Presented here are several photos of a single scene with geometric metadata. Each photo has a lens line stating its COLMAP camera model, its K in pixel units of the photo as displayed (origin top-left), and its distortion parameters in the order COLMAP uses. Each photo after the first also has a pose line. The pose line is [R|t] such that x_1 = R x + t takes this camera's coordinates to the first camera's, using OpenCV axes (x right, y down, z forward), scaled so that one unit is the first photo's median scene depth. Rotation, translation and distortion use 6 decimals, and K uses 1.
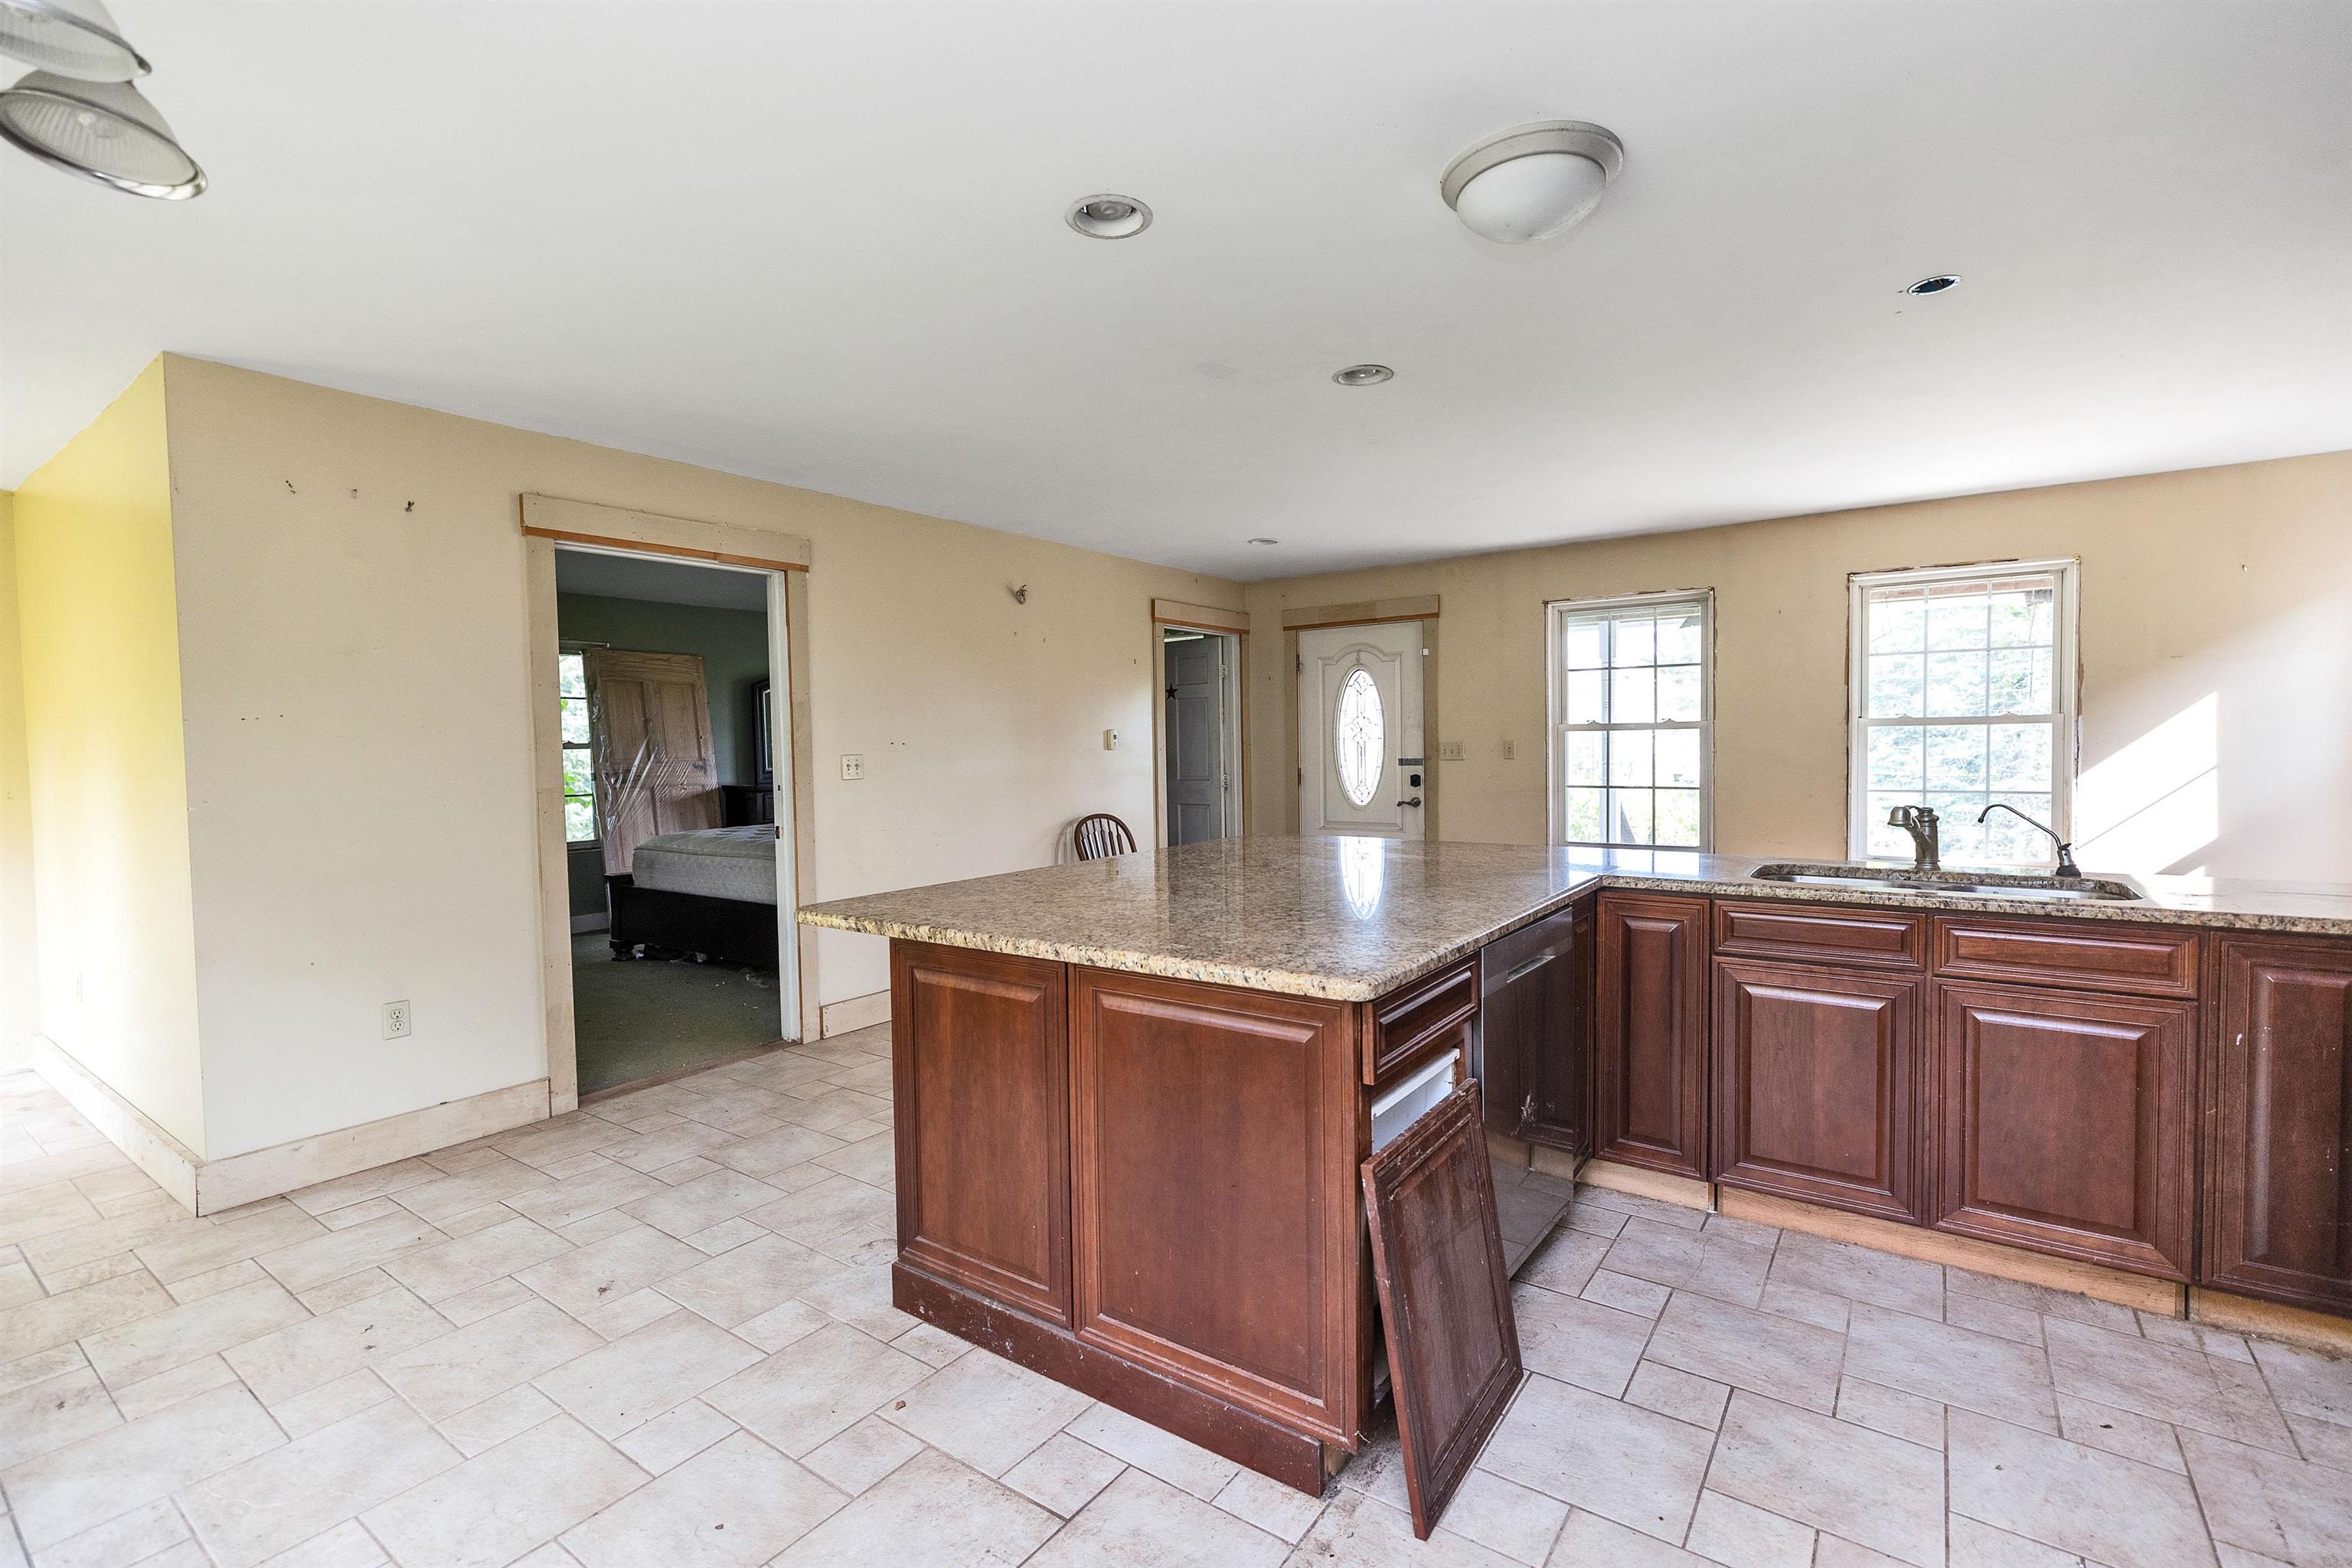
lens RADIAL K [[1049.3, 0, 1180.0], [0, 1049.3, 779.3], [0, 0, 1]] dist [-0.000724, -0.000157]
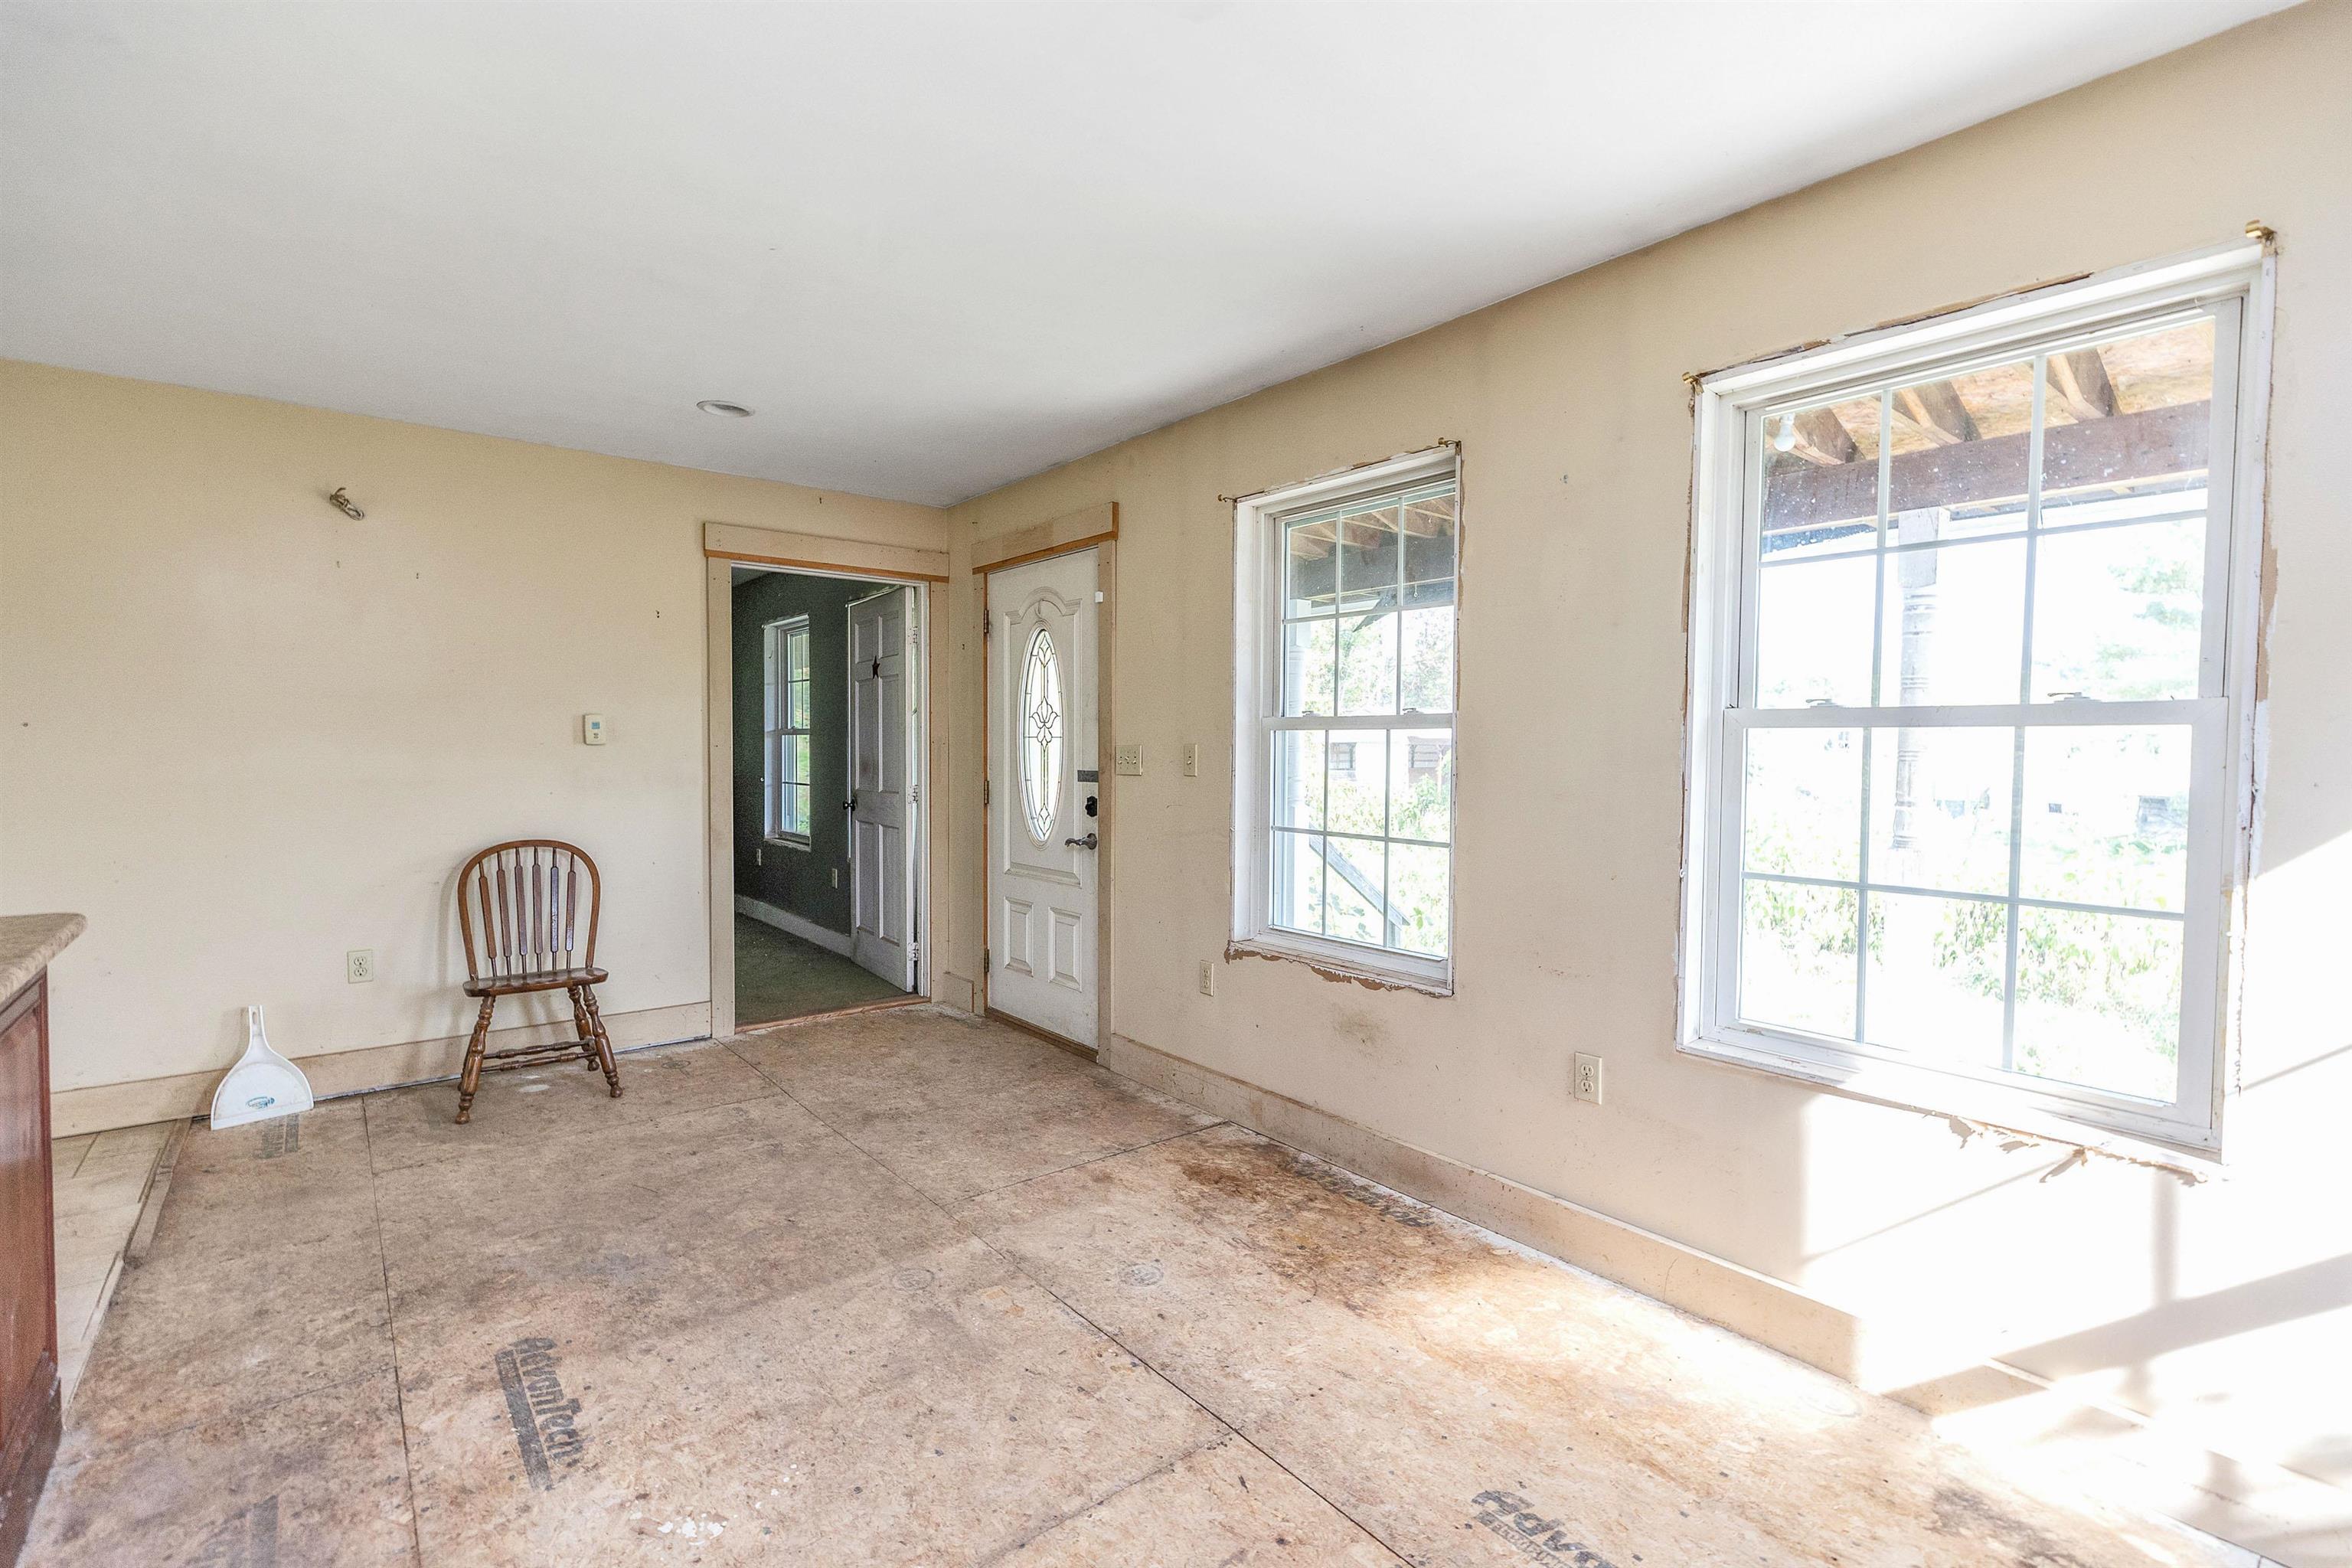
lens RADIAL K [[1058.8, 0, 1177.6], [0, 1058.8, 783.1], [0, 0, 1]] dist [0.001353, -0.000162]
pose [[0.963568, 0.033026, -0.265417, 0.499814], [-0.032500, 0.999451, 0.006378, -0.020642], [0.265482, 0.002481, 0.964113, 0.468838]]
